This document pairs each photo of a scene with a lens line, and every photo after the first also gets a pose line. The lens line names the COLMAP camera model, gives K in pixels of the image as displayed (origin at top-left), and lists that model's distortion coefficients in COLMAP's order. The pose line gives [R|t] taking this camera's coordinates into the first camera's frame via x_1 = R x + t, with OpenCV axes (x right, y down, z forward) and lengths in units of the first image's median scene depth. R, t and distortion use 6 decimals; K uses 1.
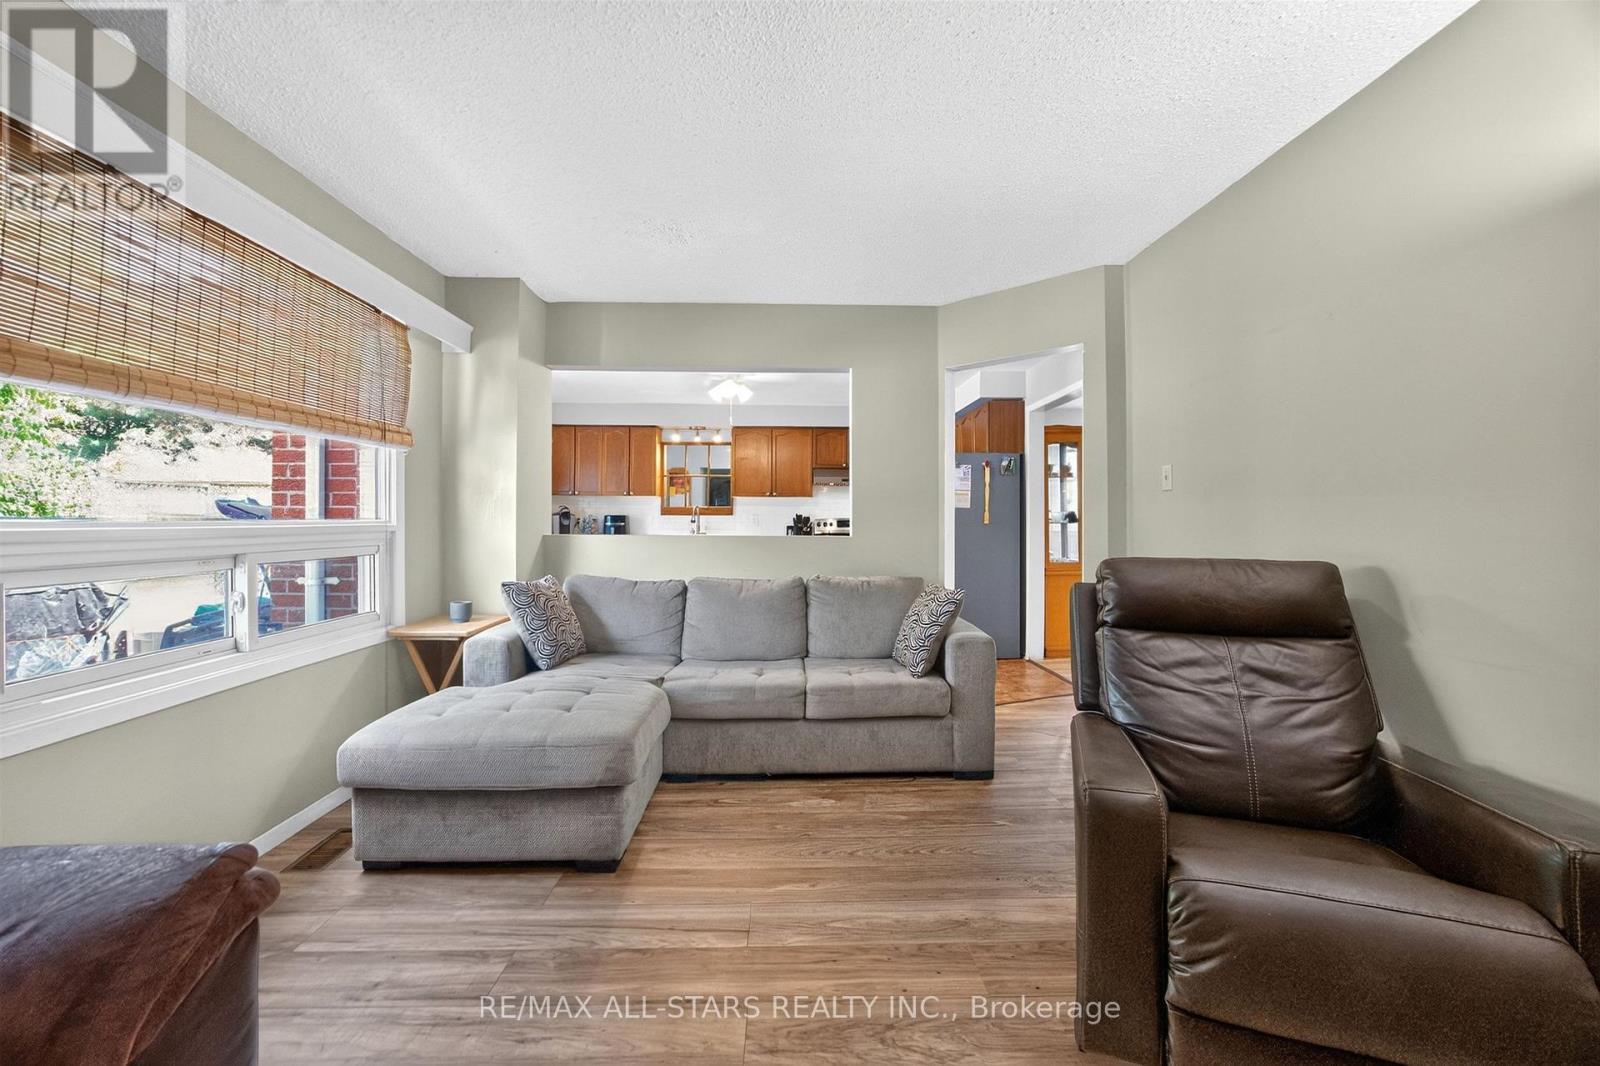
lens RADIAL K [[627.1, 0, 795.8], [0, 627.1, 520.5], [0, 0, 1]] dist [-0.020228, 0.007677]
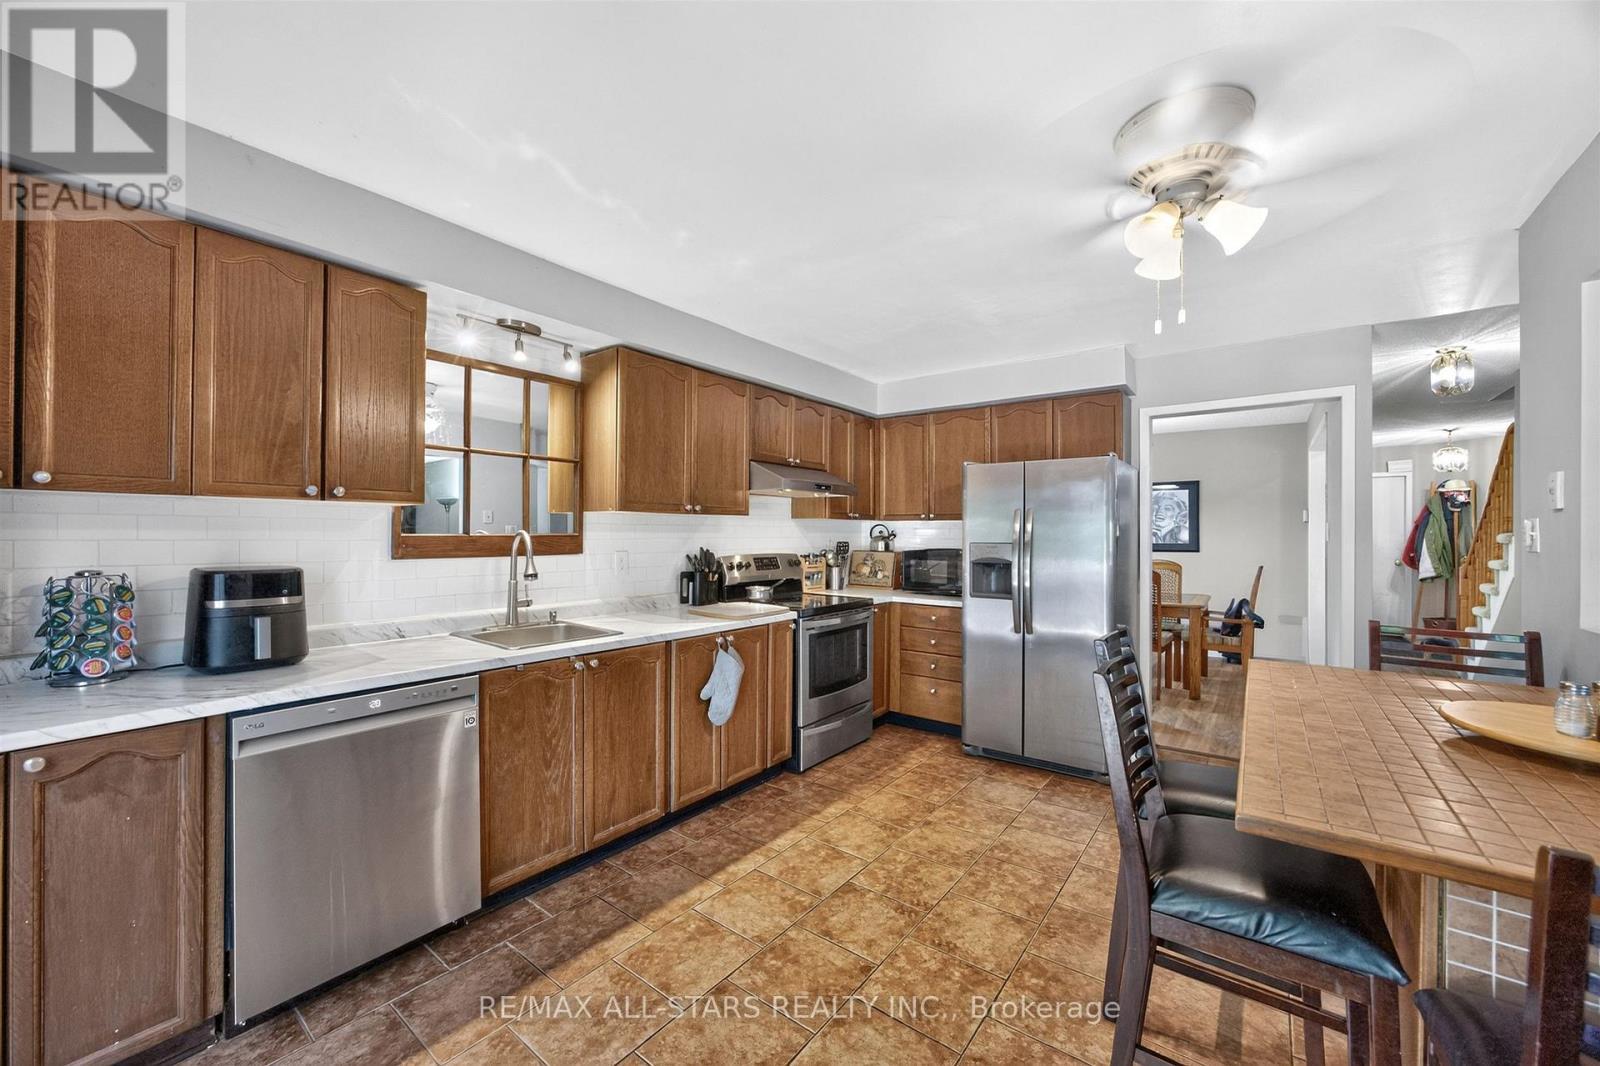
lens RADIAL K [[627.1, 0, 795.8], [0, 627.1, 520.5], [0, 0, 1]] dist [-0.020228, 0.007677]
pose [[0.631734, 0.013861, 0.775062, -0.864952], [-0.010335, 0.999902, -0.009457, -0.071534], [-0.775117, -0.002036, 0.631815, 1.595656]]
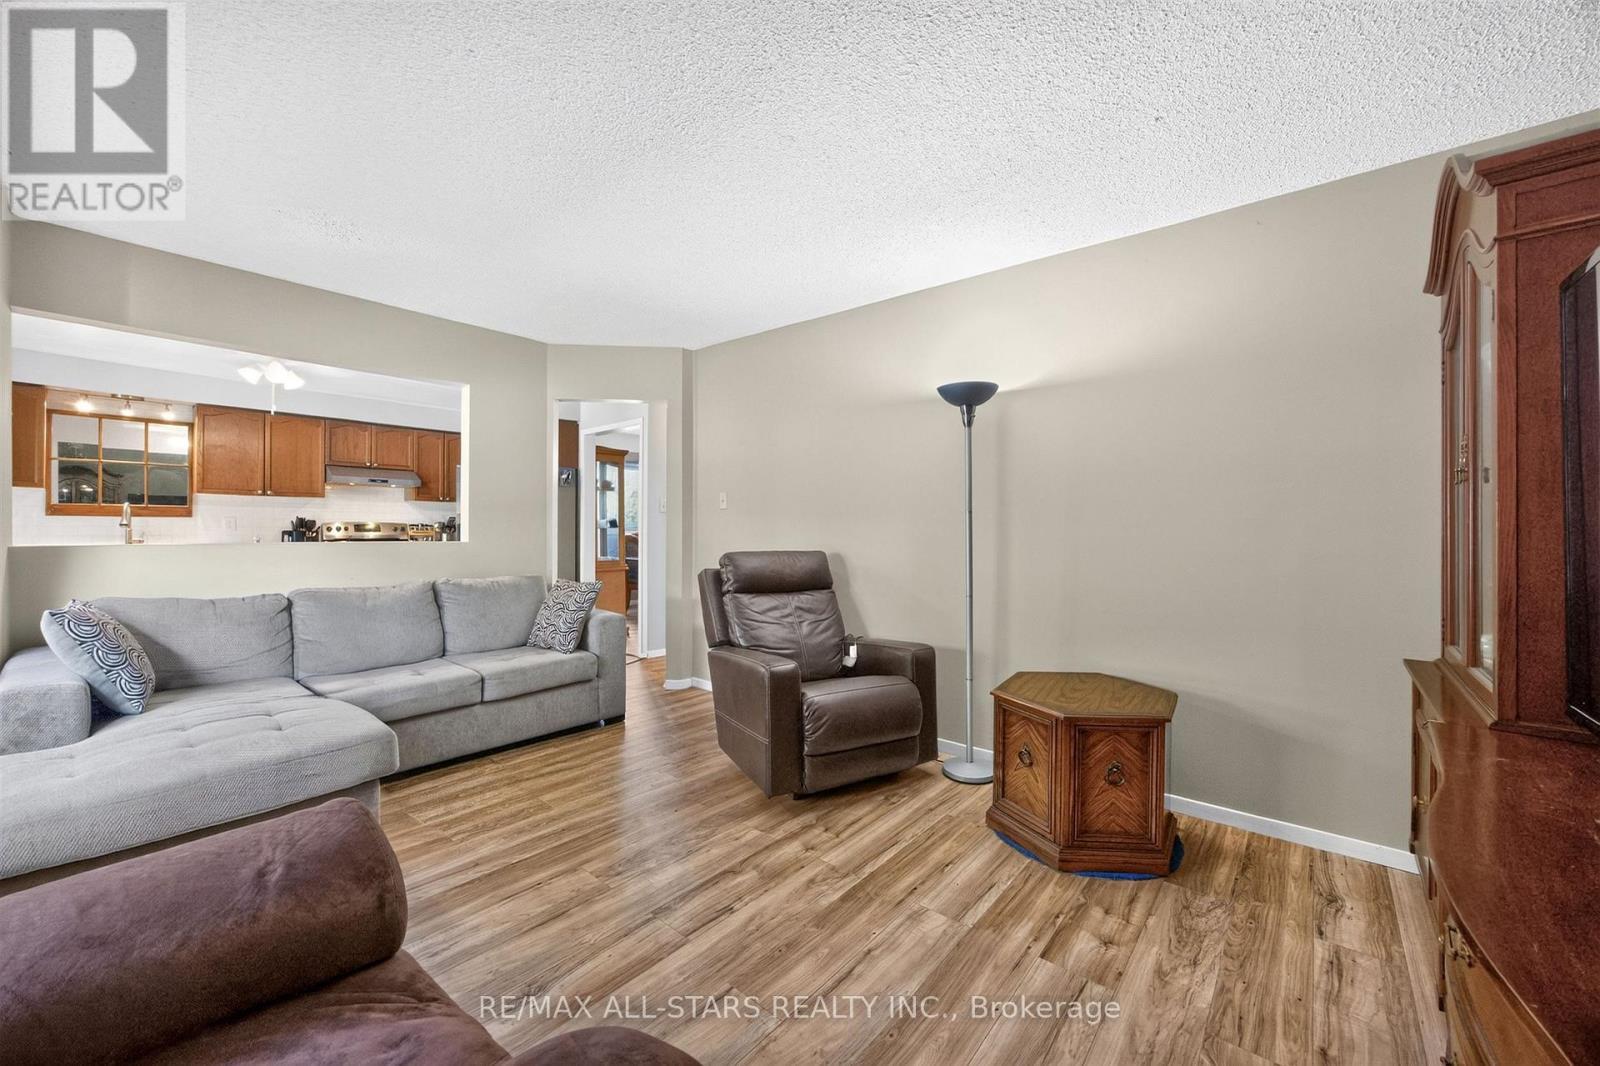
lens RADIAL K [[621.8, 0, 800.0], [0, 621.8, 533.0], [0, 0, 1]] dist [-0.007114, 0.000224]
pose [[0.674383, -0.004413, 0.738369, -0.404900], [-0.007767, 0.999884, 0.013070, -0.010715], [-0.738341, -0.014549, 0.674270, -0.175290]]
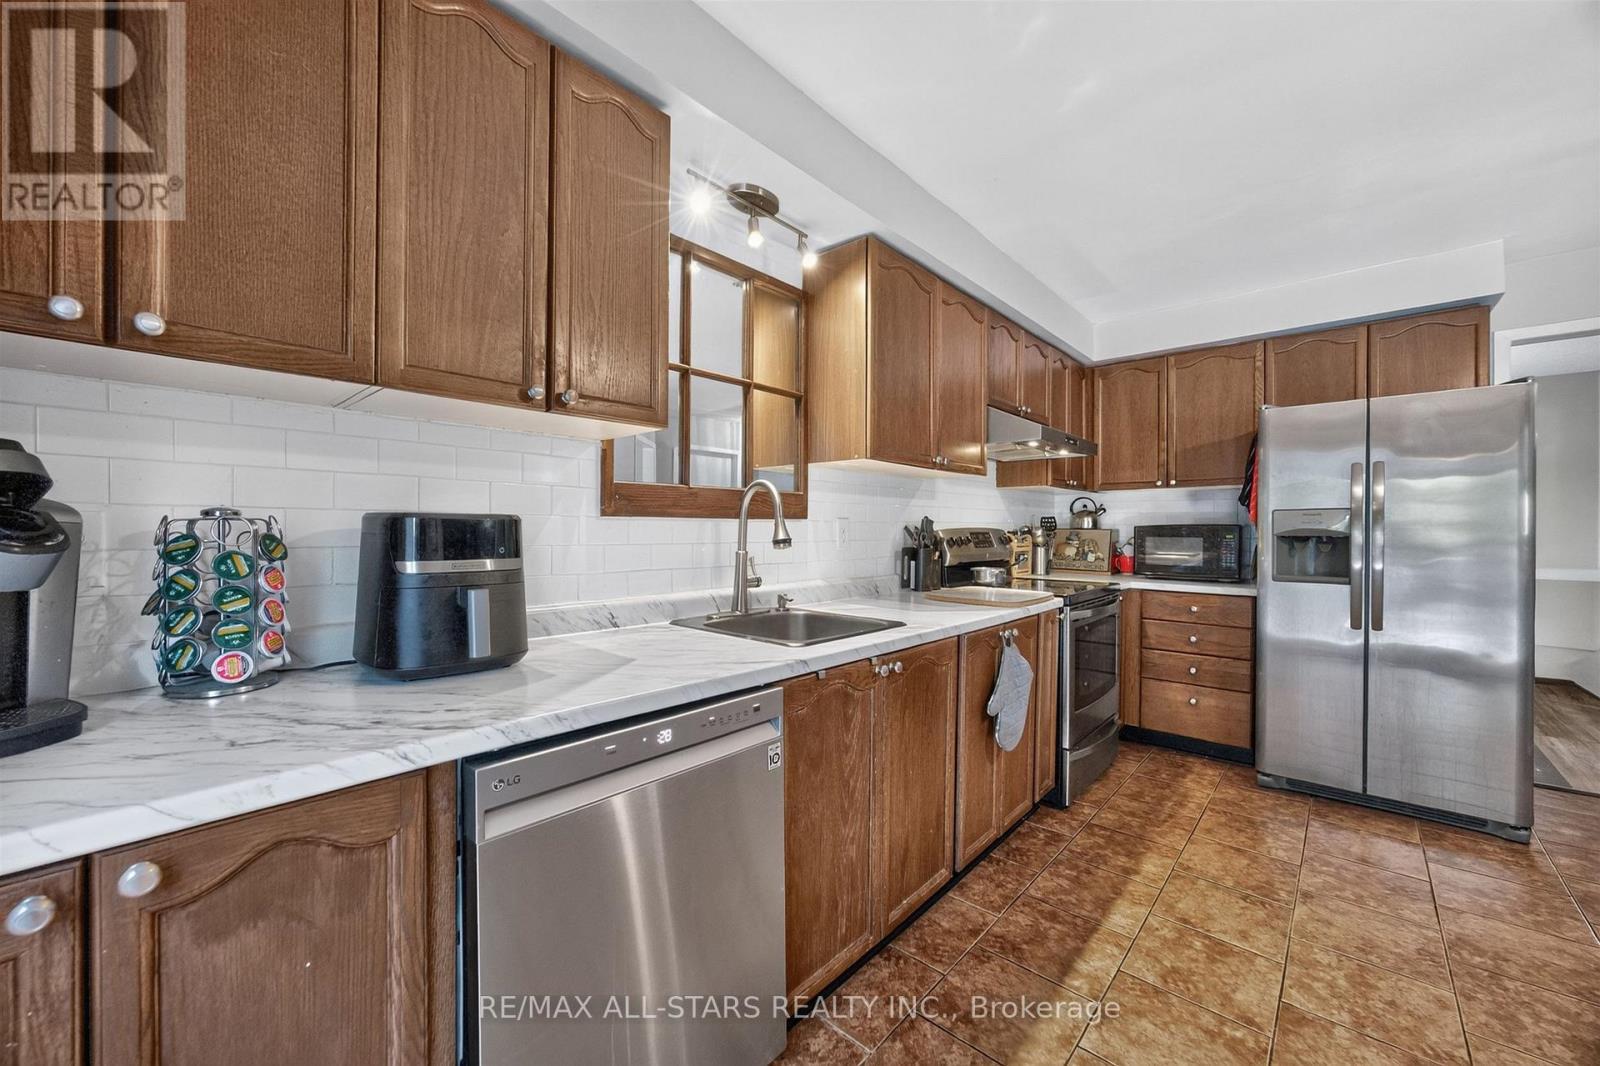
lens RADIAL K [[627.1, 0, 795.8], [0, 627.1, 520.5], [0, 0, 1]] dist [-0.020228, 0.007677]
pose [[0.690404, 0.007693, 0.723383, -0.862587], [-0.008183, 0.999963, -0.002824, -0.015627], [-0.723378, -0.003969, 0.690441, 2.009315]]
